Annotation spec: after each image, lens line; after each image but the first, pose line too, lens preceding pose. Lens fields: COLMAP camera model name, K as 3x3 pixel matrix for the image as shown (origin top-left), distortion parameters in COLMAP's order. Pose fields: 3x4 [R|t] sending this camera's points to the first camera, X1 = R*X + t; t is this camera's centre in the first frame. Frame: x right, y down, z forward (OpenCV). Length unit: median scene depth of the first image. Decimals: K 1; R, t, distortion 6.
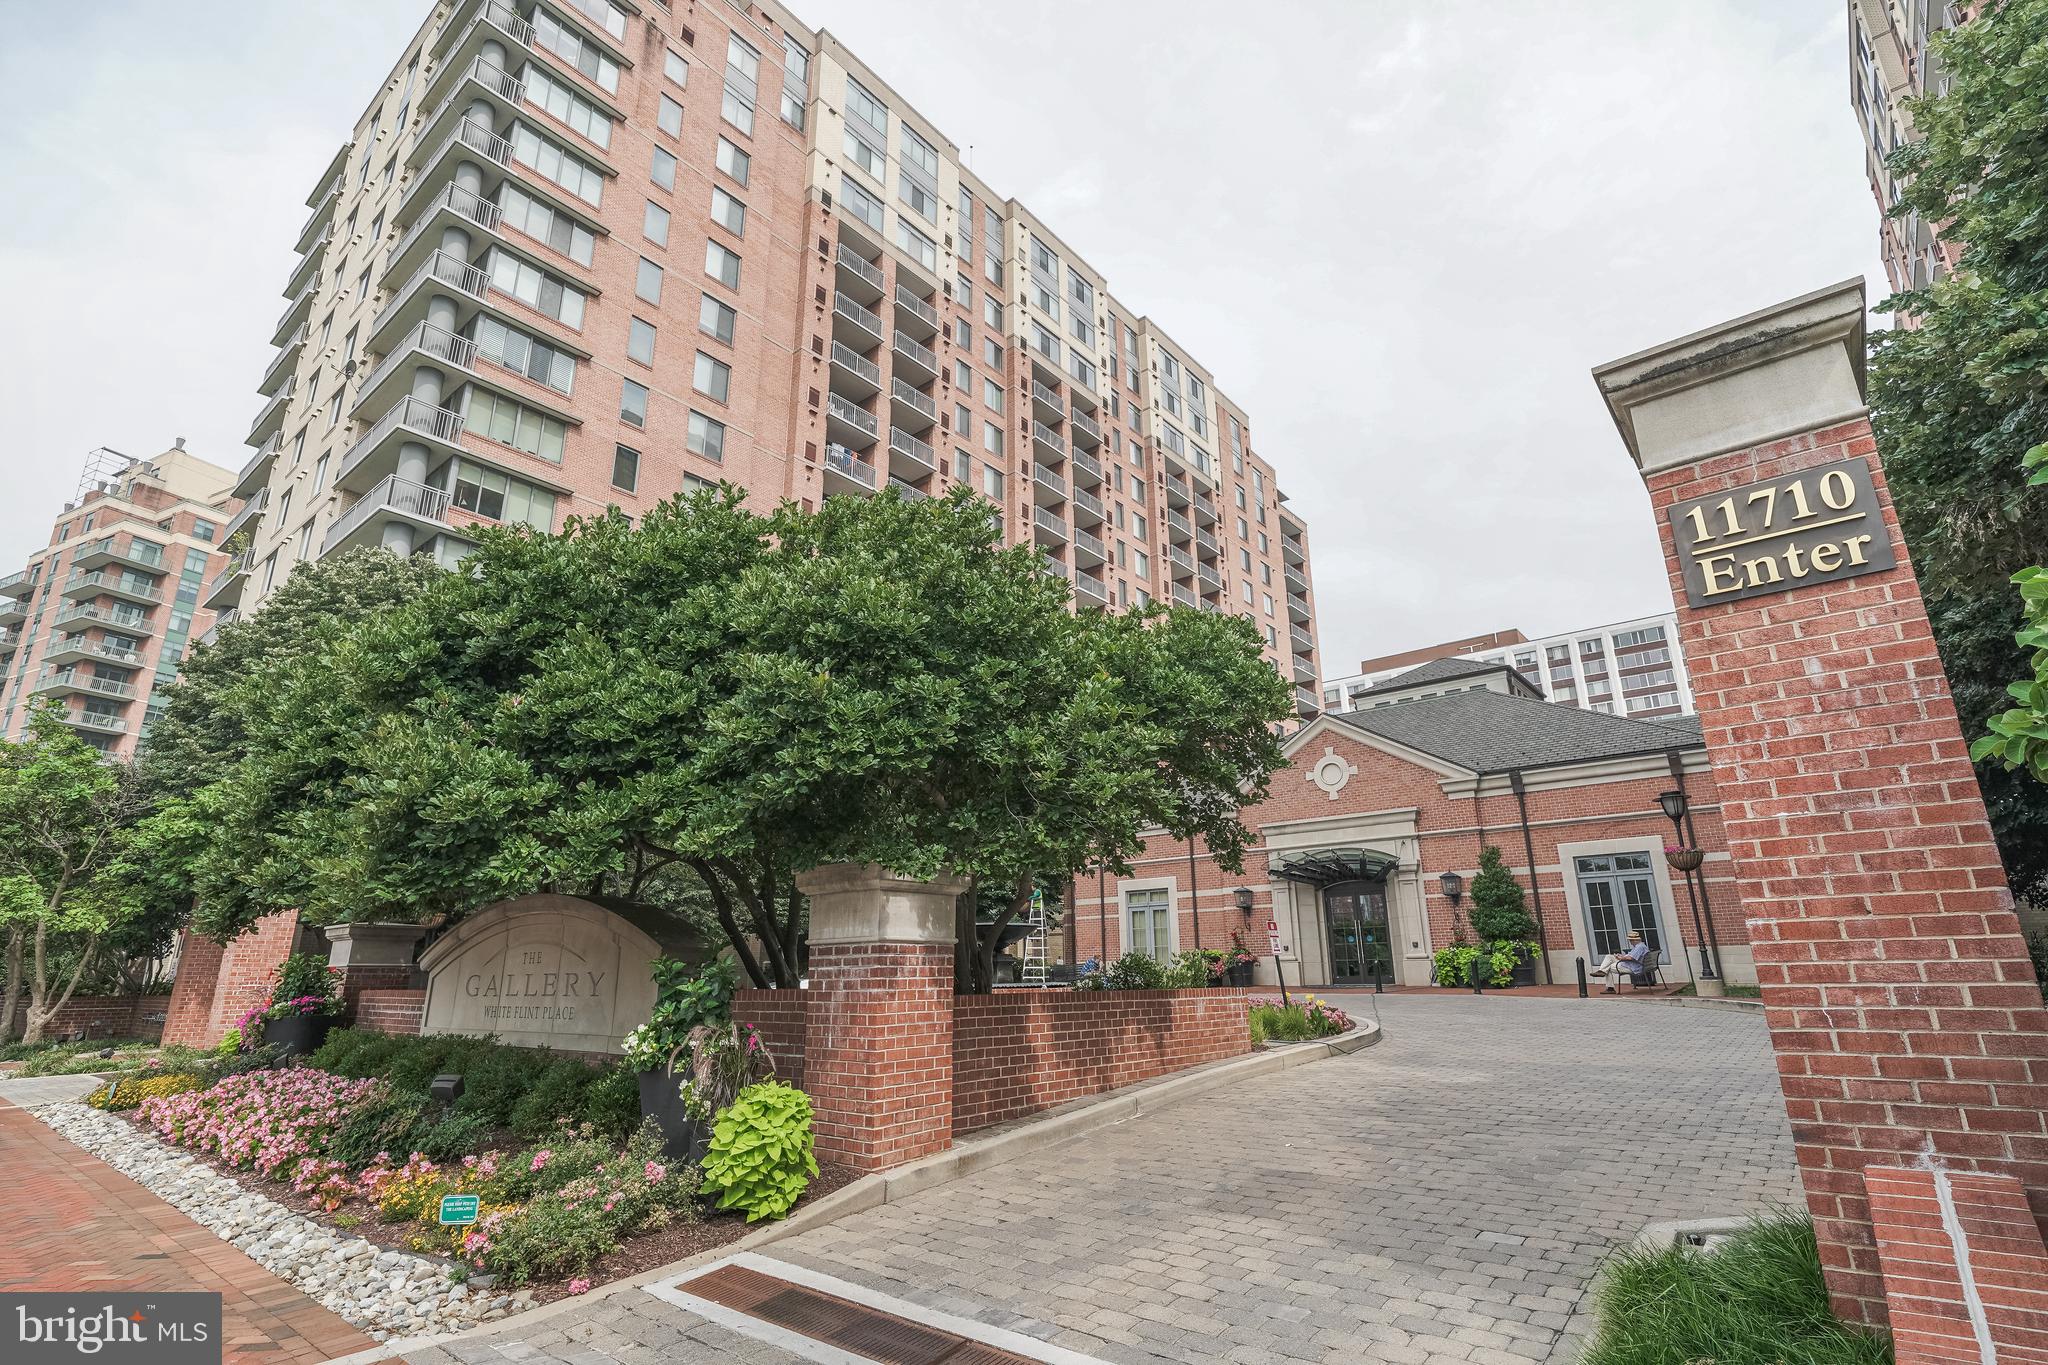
lens RADIAL K [[987.4, 0, 1024.4], [0, 987.4, 700.3], [0, 0, 1]] dist [-0.006628, -0.000465]
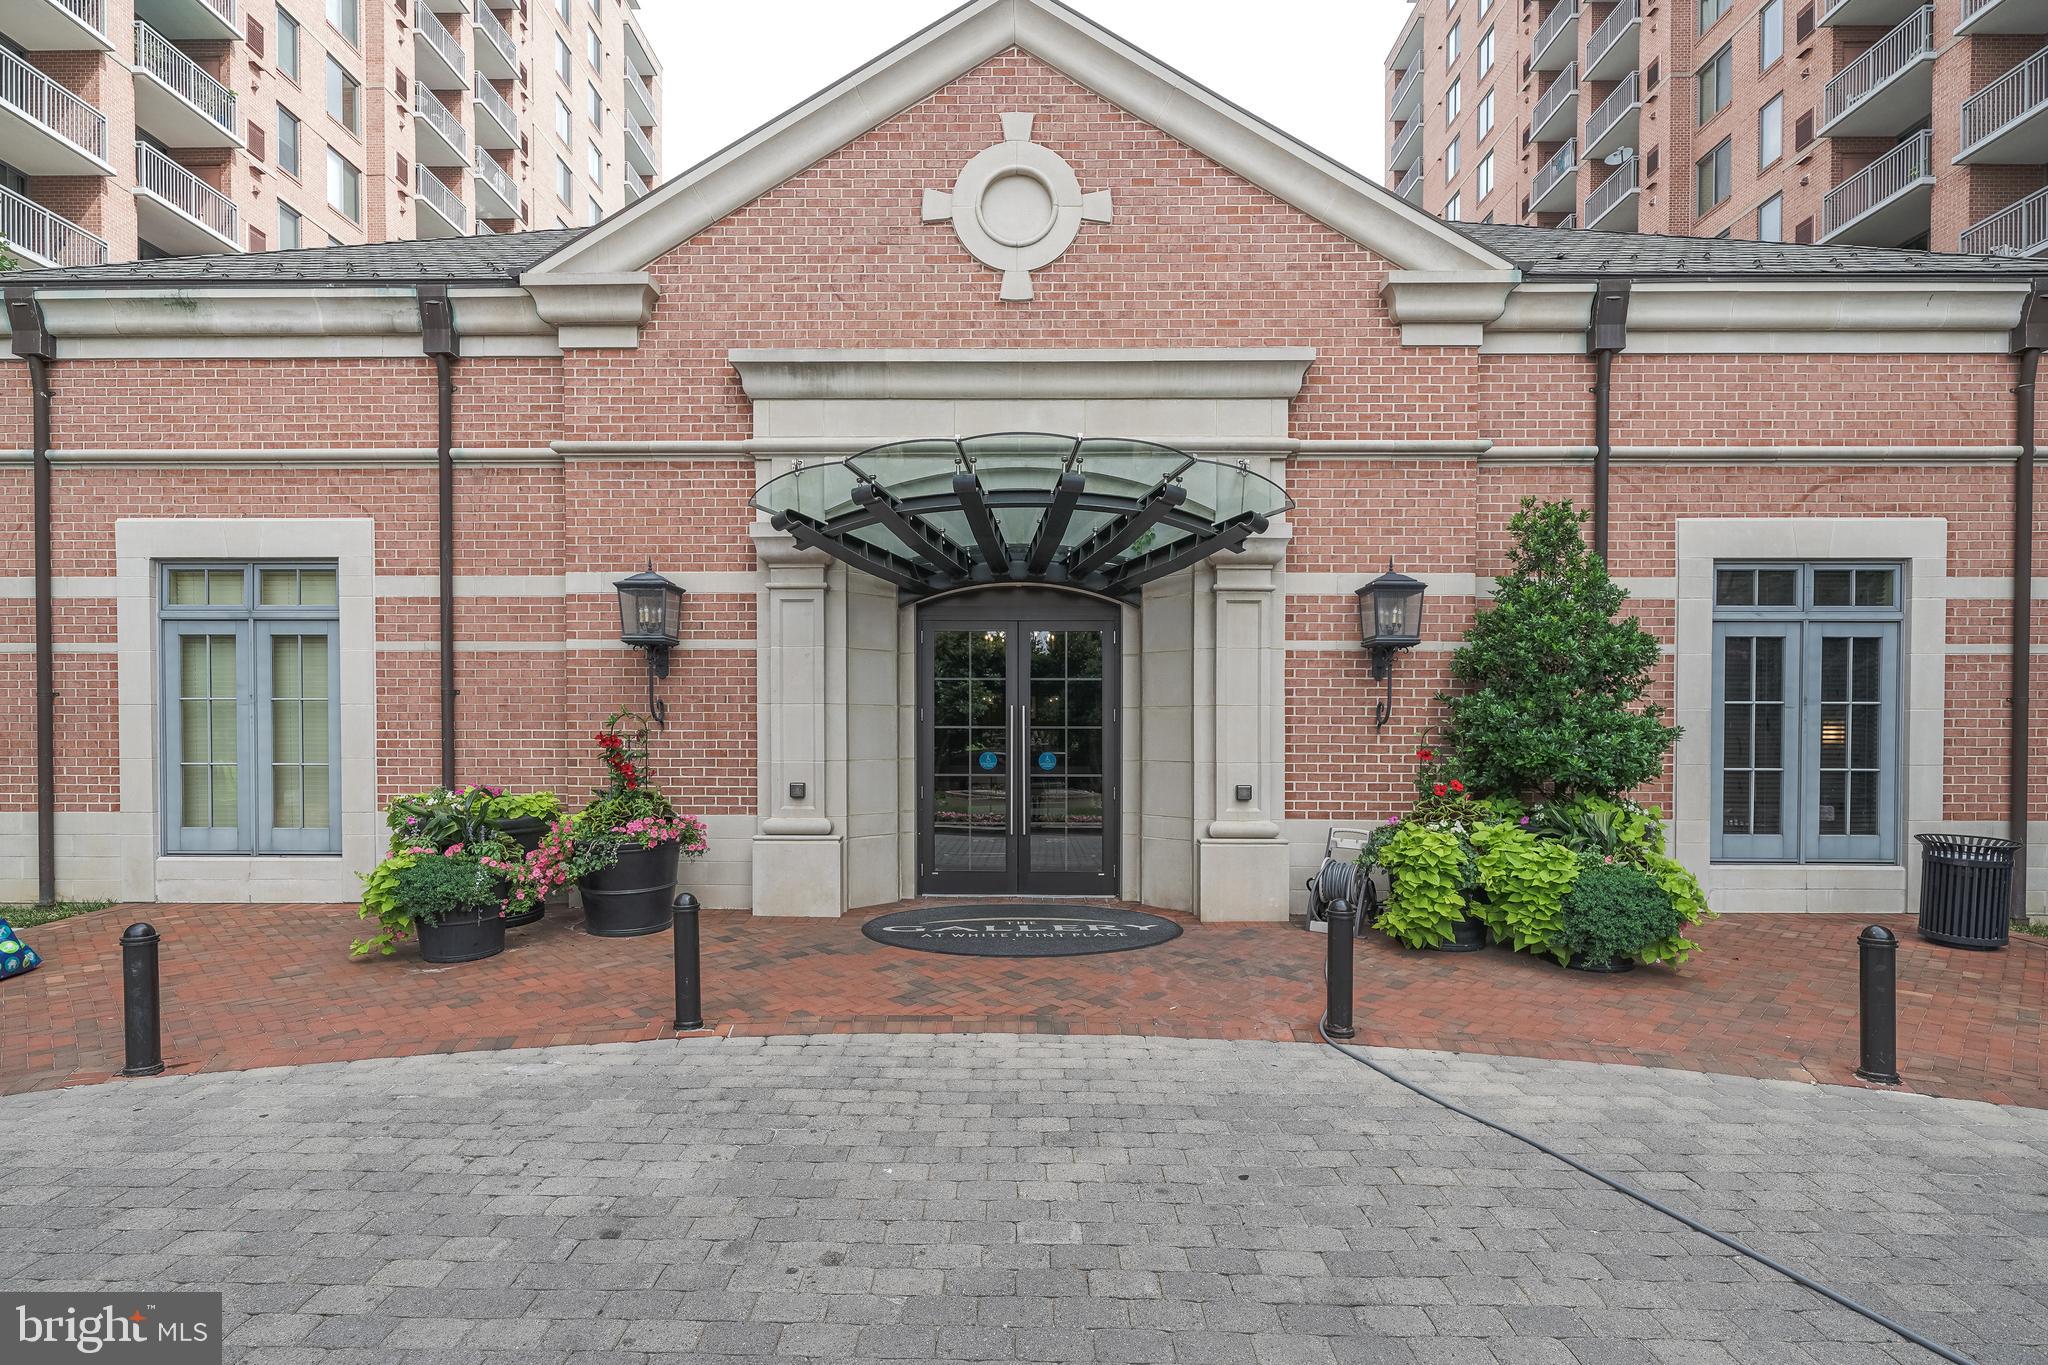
lens RADIAL K [[987.4, 0, 1024.4], [0, 987.4, 700.3], [0, 0, 1]] dist [-0.006628, -0.000465]
pose [[0.763893, -0.005942, 0.645316, 0.126132], [-0.183308, 0.956772, 0.225802, 0.145182], [-0.618762, -0.290780, 0.729782, 0.741726]]
